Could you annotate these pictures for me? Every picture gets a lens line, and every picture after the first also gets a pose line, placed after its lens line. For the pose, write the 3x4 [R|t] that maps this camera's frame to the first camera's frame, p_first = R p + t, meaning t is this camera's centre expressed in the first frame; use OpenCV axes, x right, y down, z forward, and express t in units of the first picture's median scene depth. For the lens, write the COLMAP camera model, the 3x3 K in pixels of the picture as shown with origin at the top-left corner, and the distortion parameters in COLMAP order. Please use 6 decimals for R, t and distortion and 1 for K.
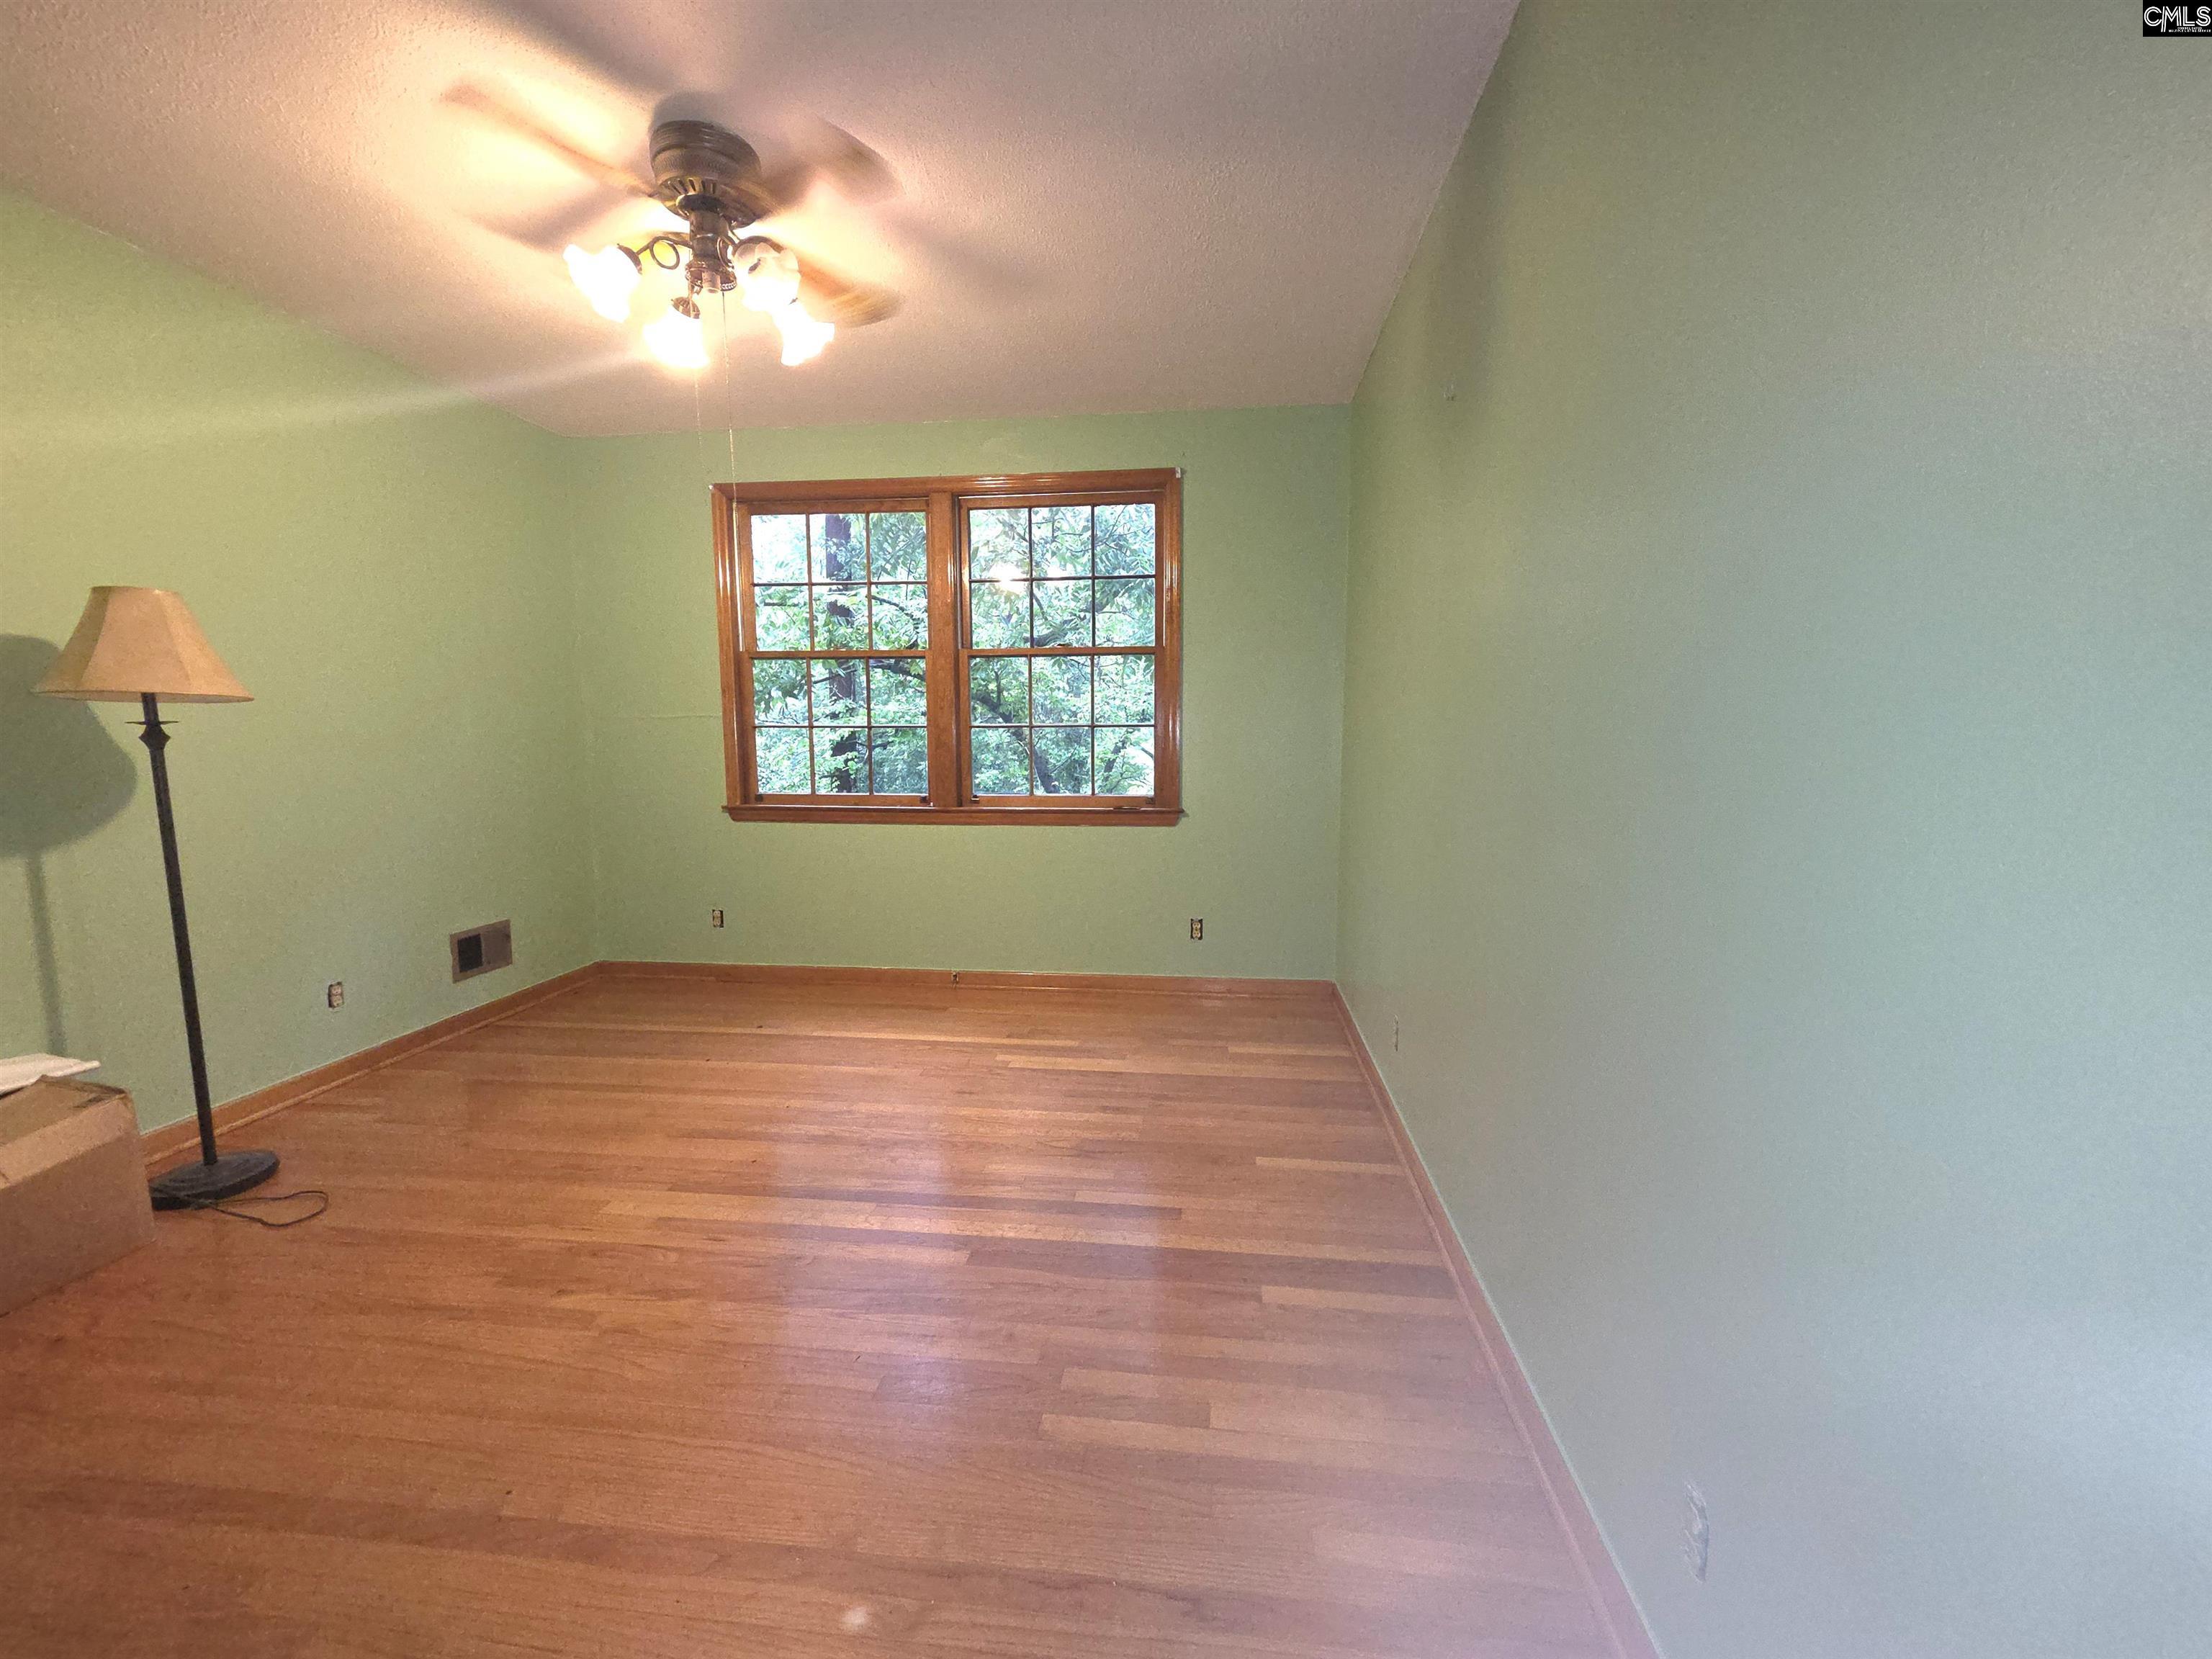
lens RADIAL K [[905.4, 0, 1108.1], [0, 905.4, 826.2], [0, 0, 1]] dist [0.006349, -0.000232]
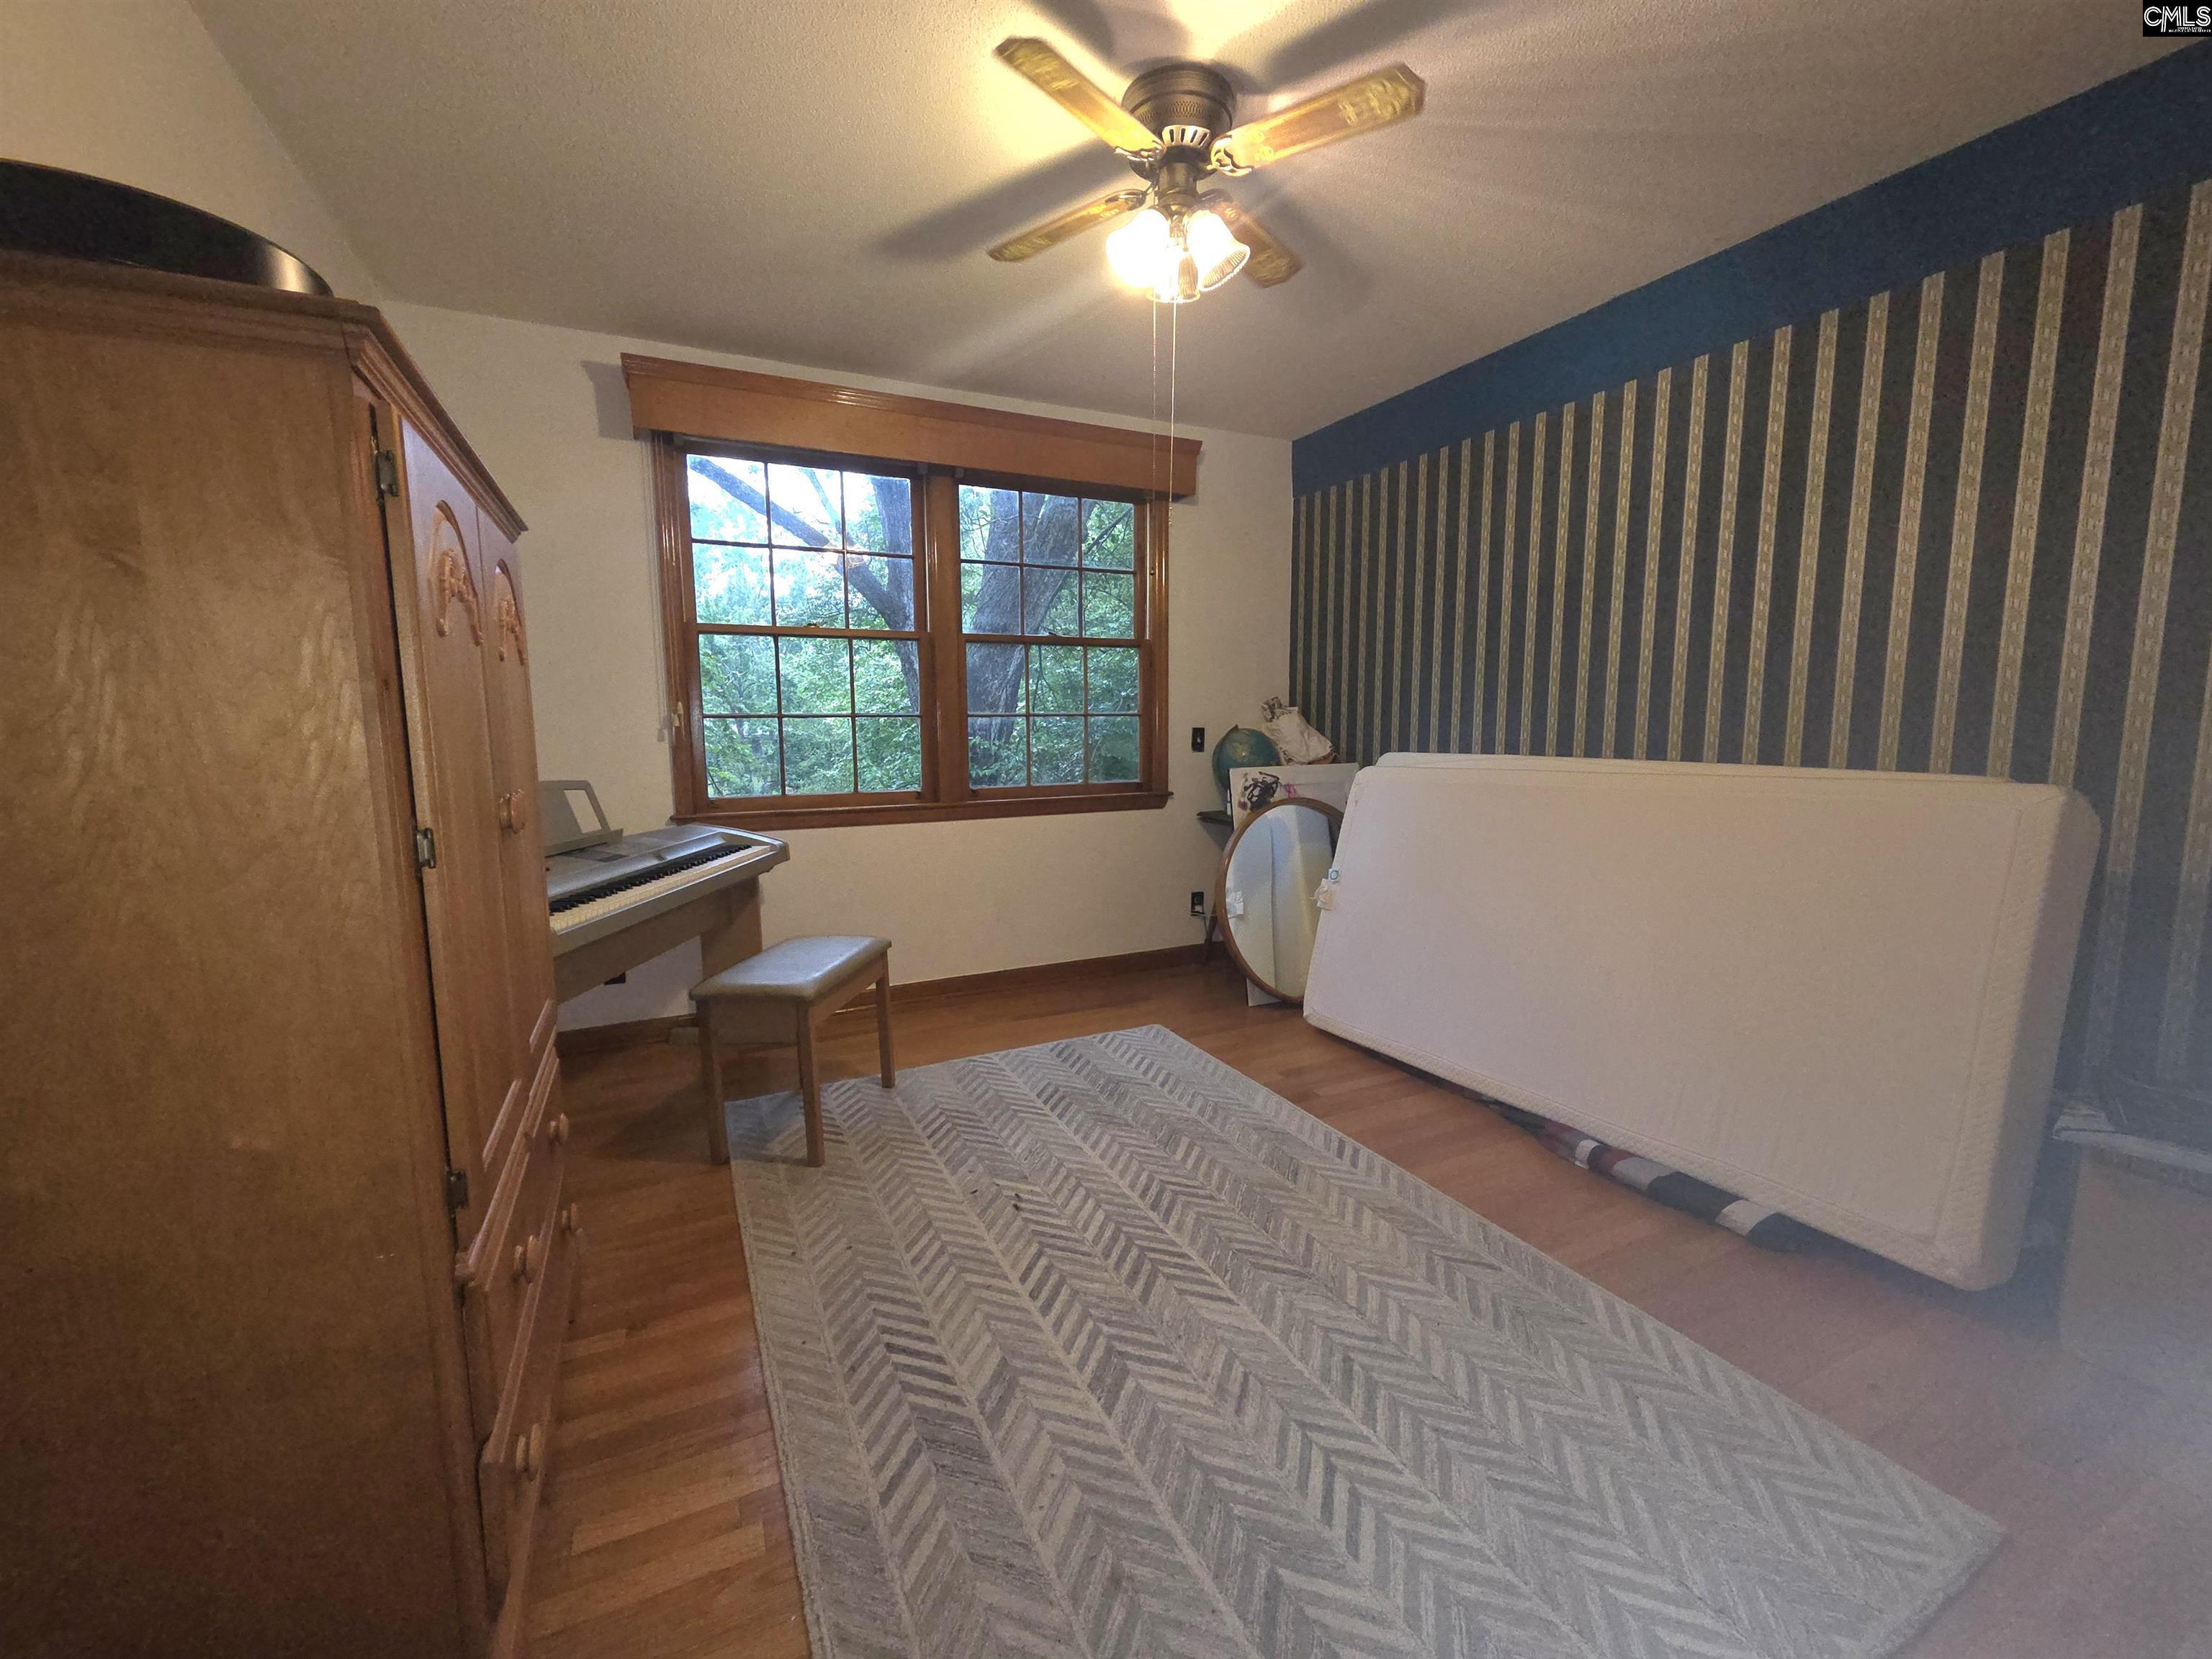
lens RADIAL K [[905.4, 0, 1108.1], [0, 905.4, 826.2], [0, 0, 1]] dist [0.006349, -0.000232]
pose [[0.835076, -0.058393, 0.547026, -0.578650], [0.050220, 0.998291, 0.029900, -0.013990], [-0.547837, 0.002503, 0.836581, 0.119541]]
